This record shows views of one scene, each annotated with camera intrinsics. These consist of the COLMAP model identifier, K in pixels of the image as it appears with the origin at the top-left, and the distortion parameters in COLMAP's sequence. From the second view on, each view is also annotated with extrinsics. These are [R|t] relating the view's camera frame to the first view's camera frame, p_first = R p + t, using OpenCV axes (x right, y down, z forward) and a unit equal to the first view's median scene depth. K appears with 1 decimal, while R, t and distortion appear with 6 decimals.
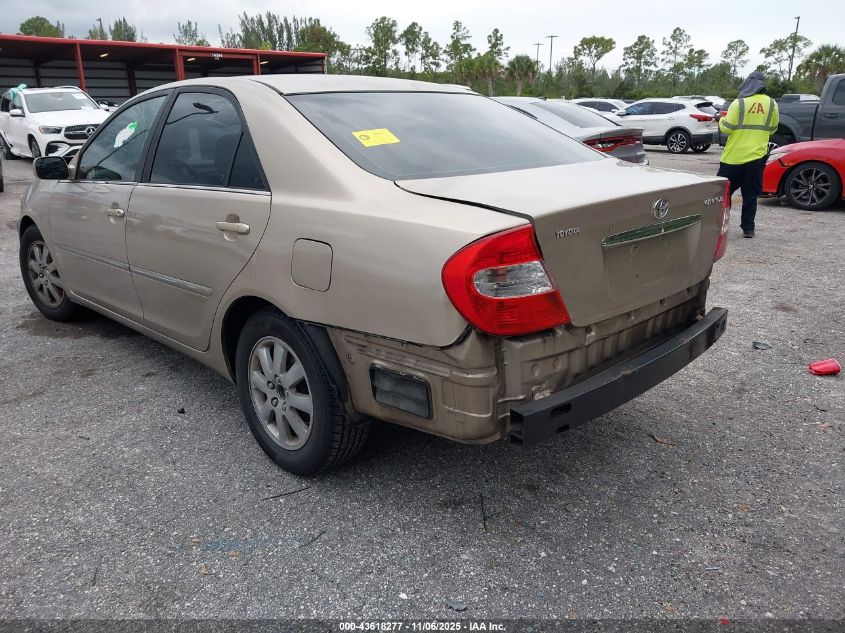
lens RADIAL K [[710.4, 0, 425.4], [0, 710.4, 323.2], [0, 0, 1]] dist [0.006156, 0.001397]
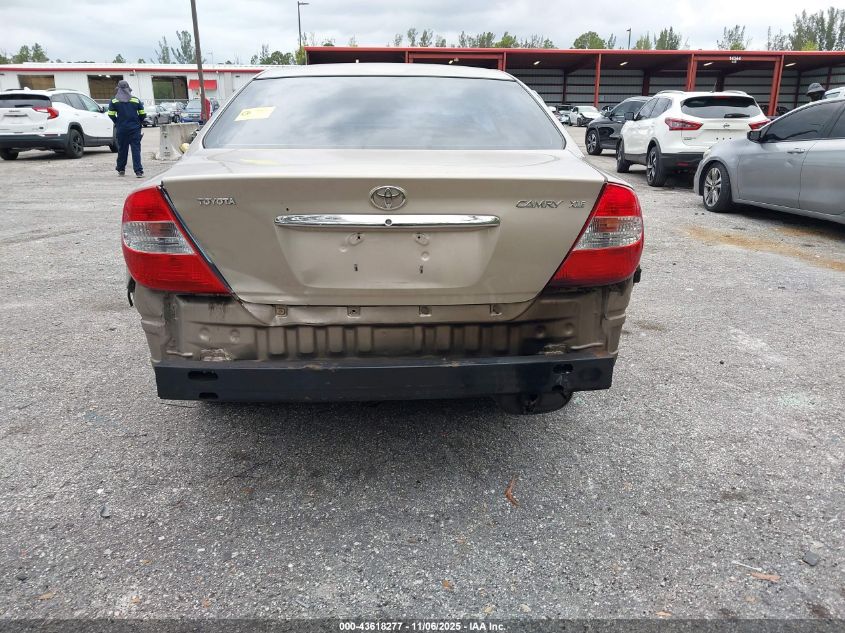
lens RADIAL K [[710.4, 0, 428.6], [0, 710.4, 318.0], [0, 0, 1]] dist [0.006156, 0.001397]
pose [[0.716450, 0.199723, -0.668438, 0.110804], [-0.211846, 0.975185, 0.064314, -0.009519], [0.664696, 0.095528, 0.740982, 0.044941]]
